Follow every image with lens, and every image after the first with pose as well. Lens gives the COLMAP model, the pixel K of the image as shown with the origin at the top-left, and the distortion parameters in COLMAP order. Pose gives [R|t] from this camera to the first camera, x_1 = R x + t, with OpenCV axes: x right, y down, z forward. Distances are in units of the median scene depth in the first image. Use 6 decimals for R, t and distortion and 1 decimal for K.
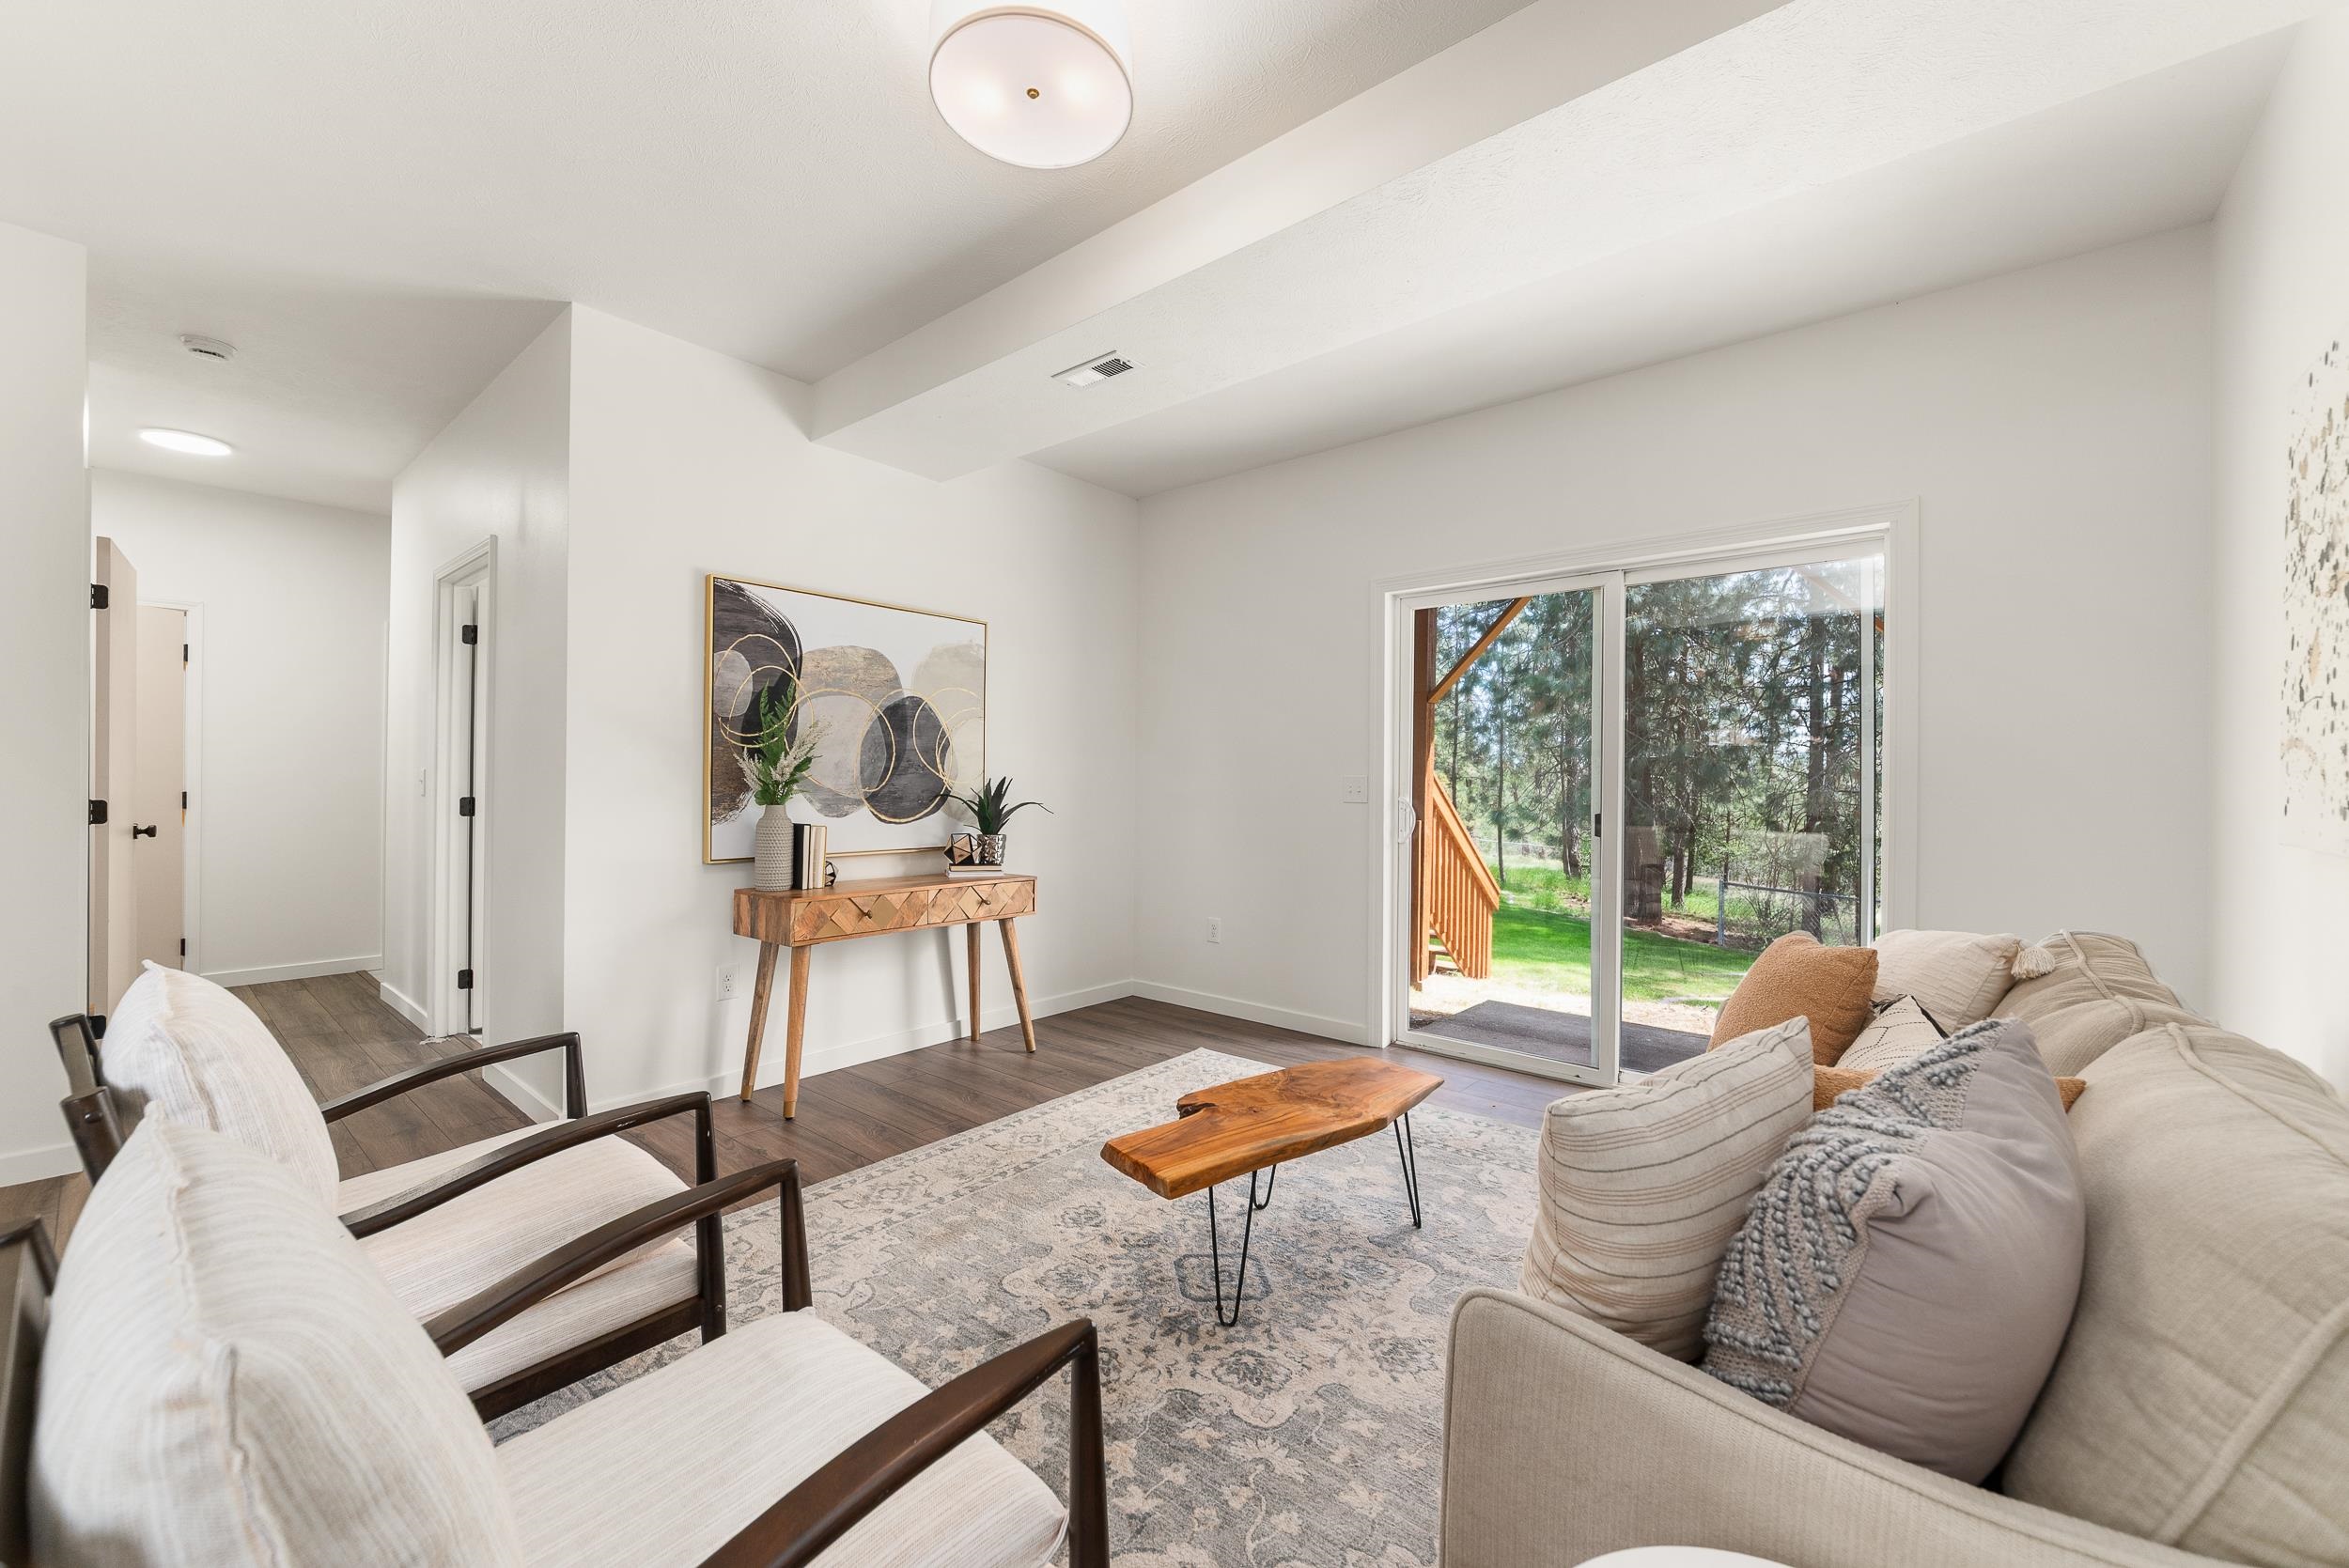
lens RADIAL K [[949.7, 0, 1165.6], [0, 949.7, 775.1], [0, 0, 1]] dist [-0.013206, 0.007017]
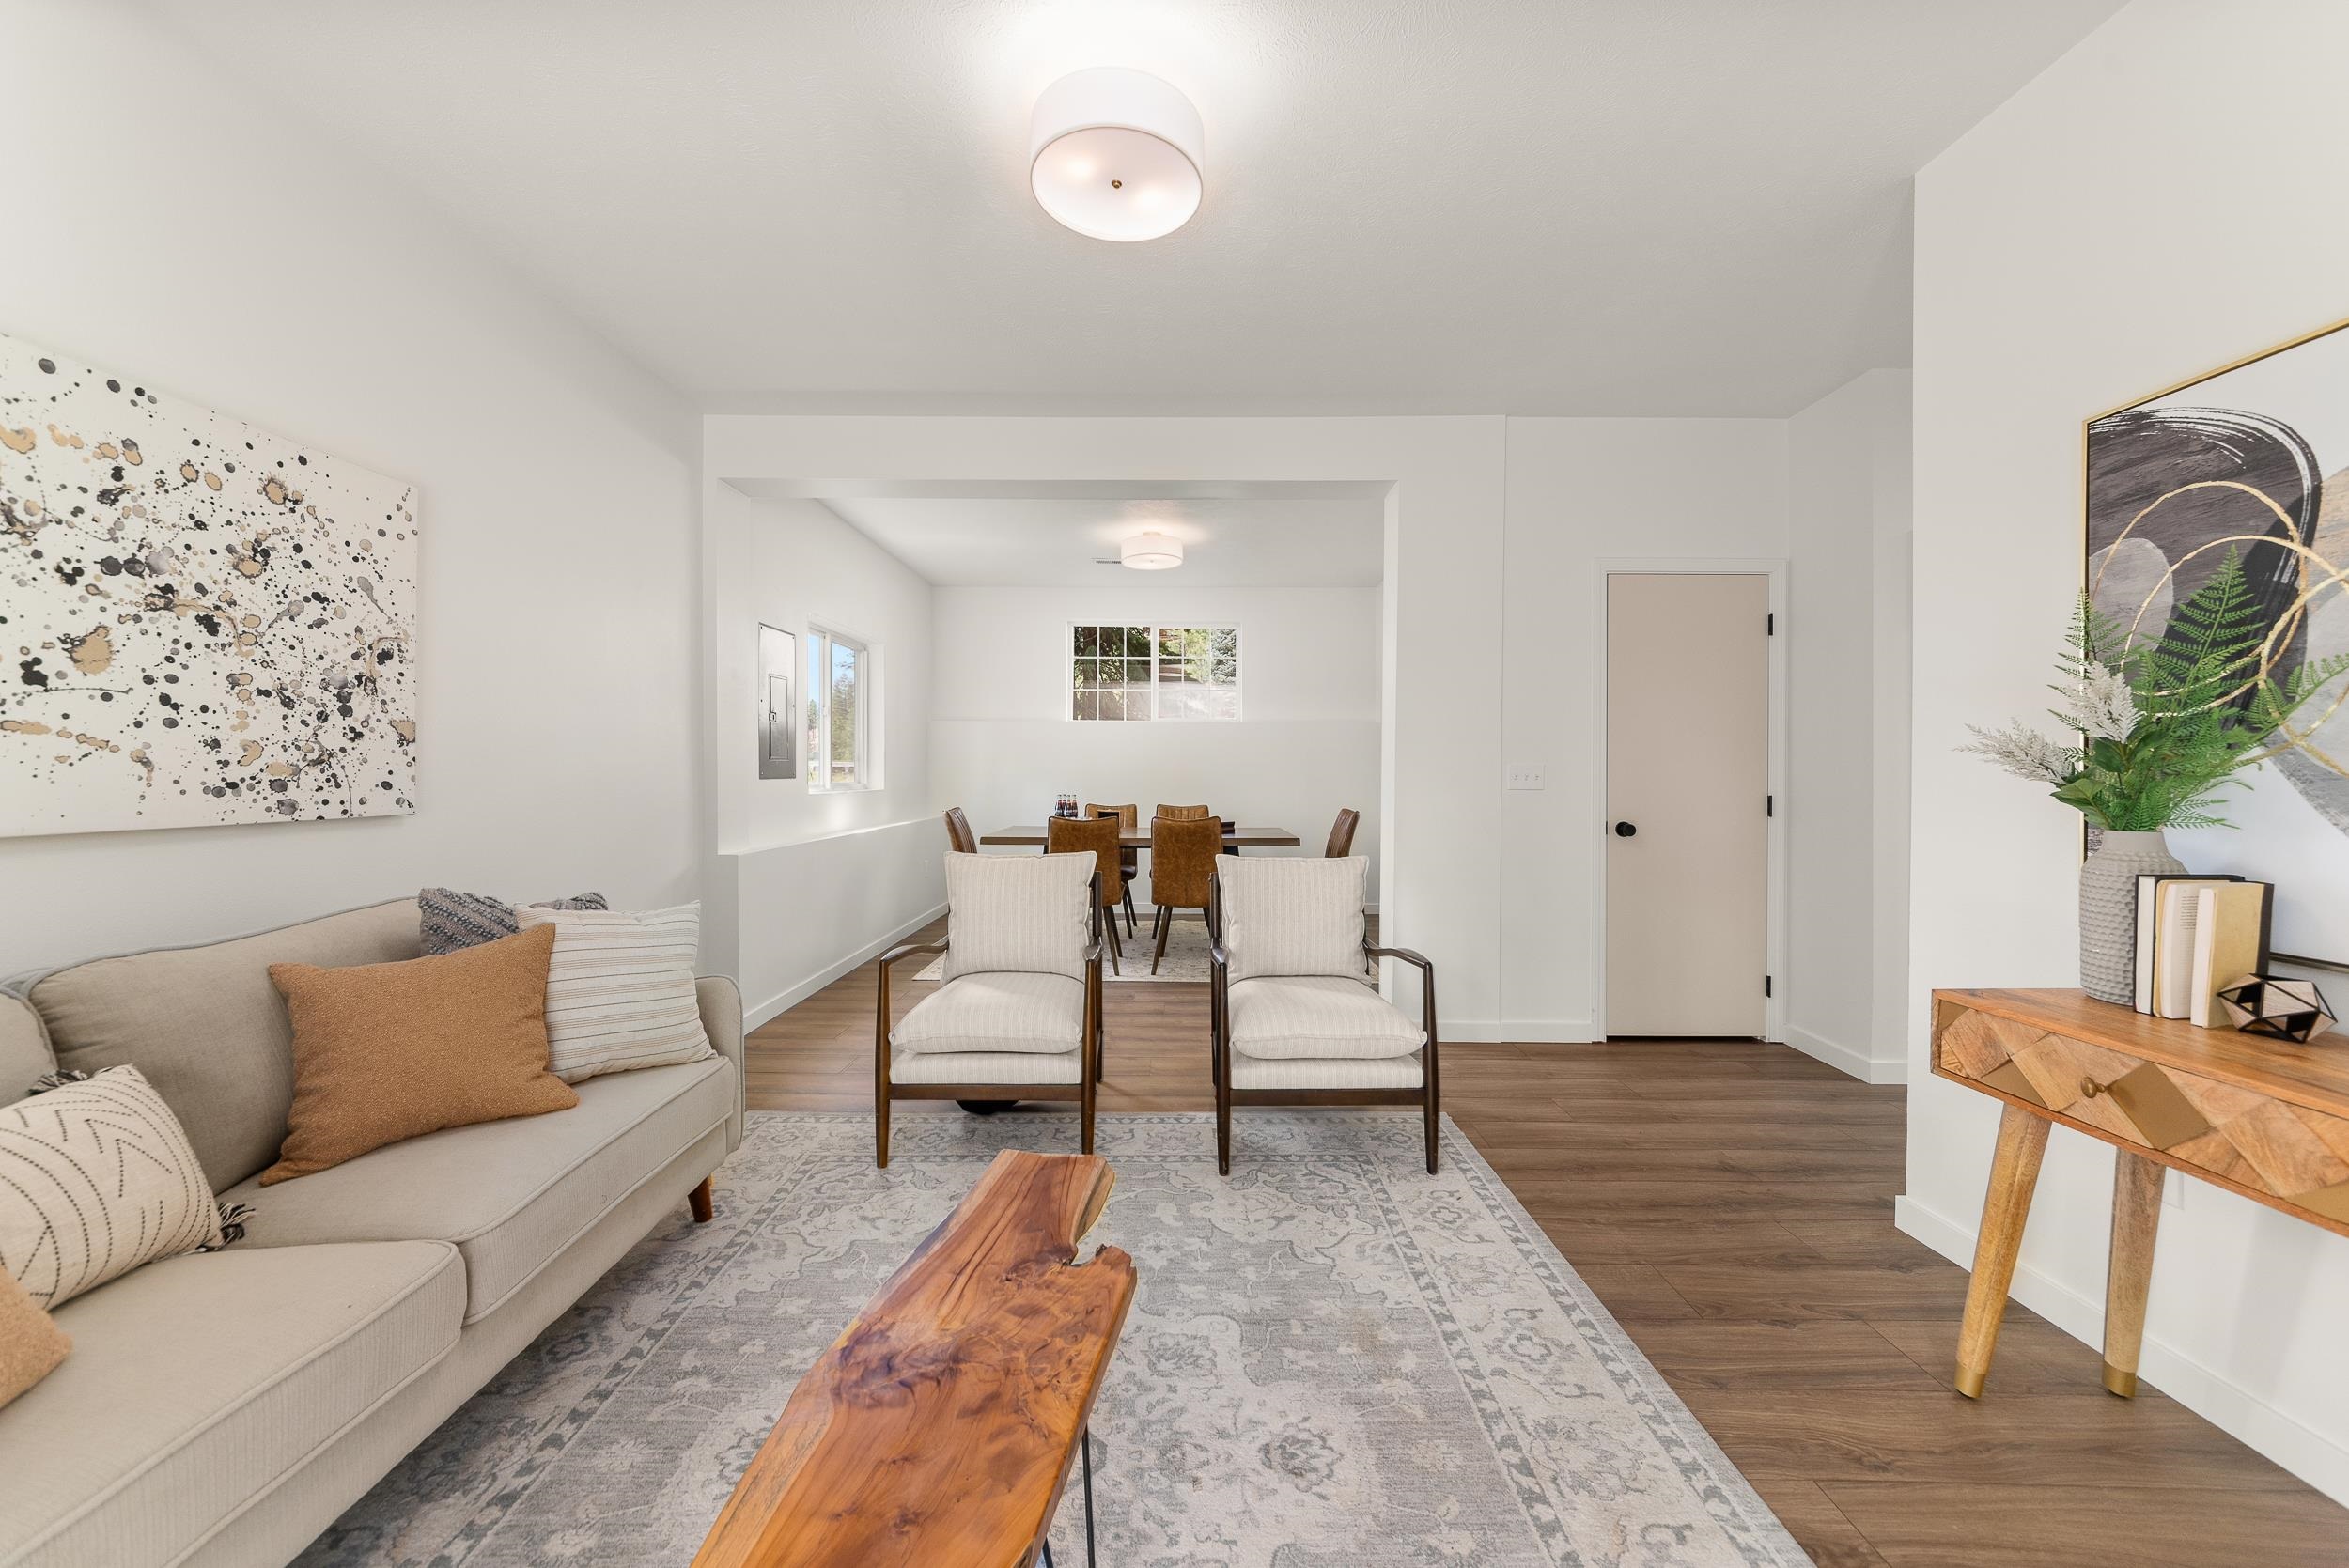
lens RADIAL K [[829.1, 0, 1171.0], [0, 829.1, 771.8], [0, 0, 1]] dist [-0.010838, 0.004712]
pose [[-0.761731, -0.011047, -0.647799, 0.248276], [-0.006698, 0.999935, -0.009175, 0.007401], [0.647858, -0.002650, -0.761756, 0.982213]]
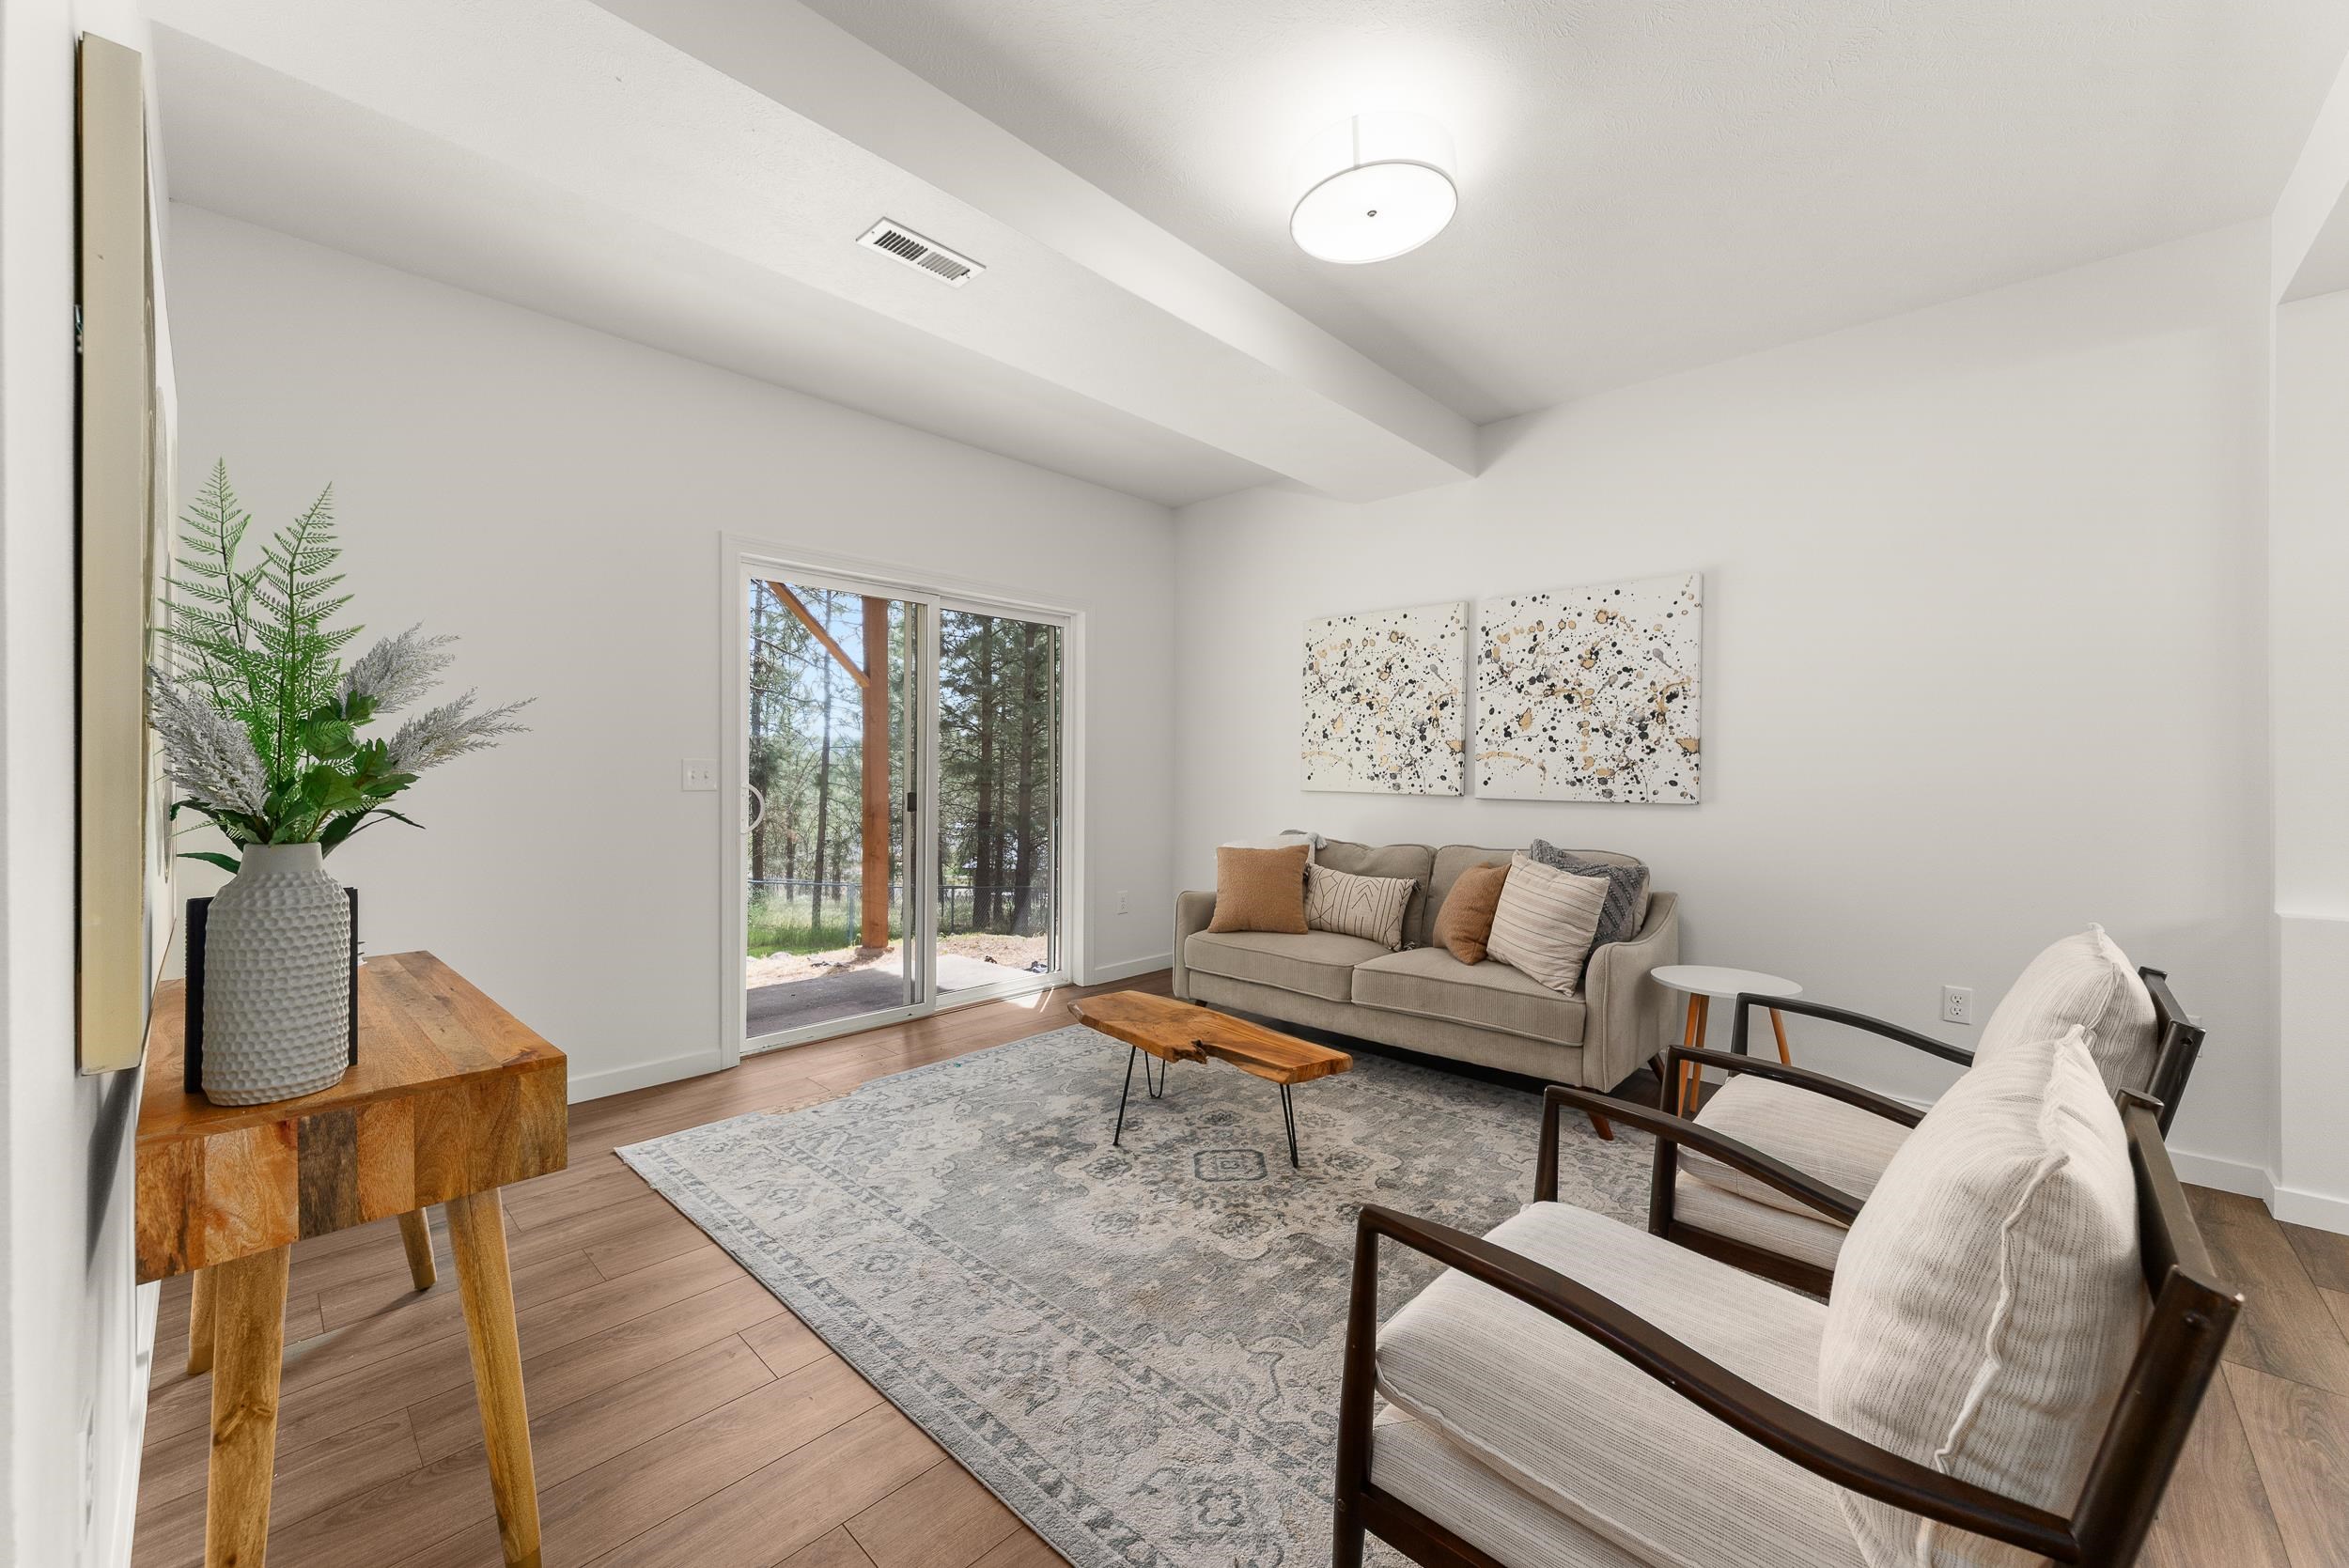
lens RADIAL K [[890.4, 0, 1177.6], [0, 890.4, 773.3], [0, 0, 1]] dist [-0.009064, -0.000109]
pose [[0.032938, -0.006037, 0.999439, -0.699548], [-0.016399, 0.999844, 0.006580, 0.007442], [-0.999323, -0.016606, 0.032833, 0.656304]]
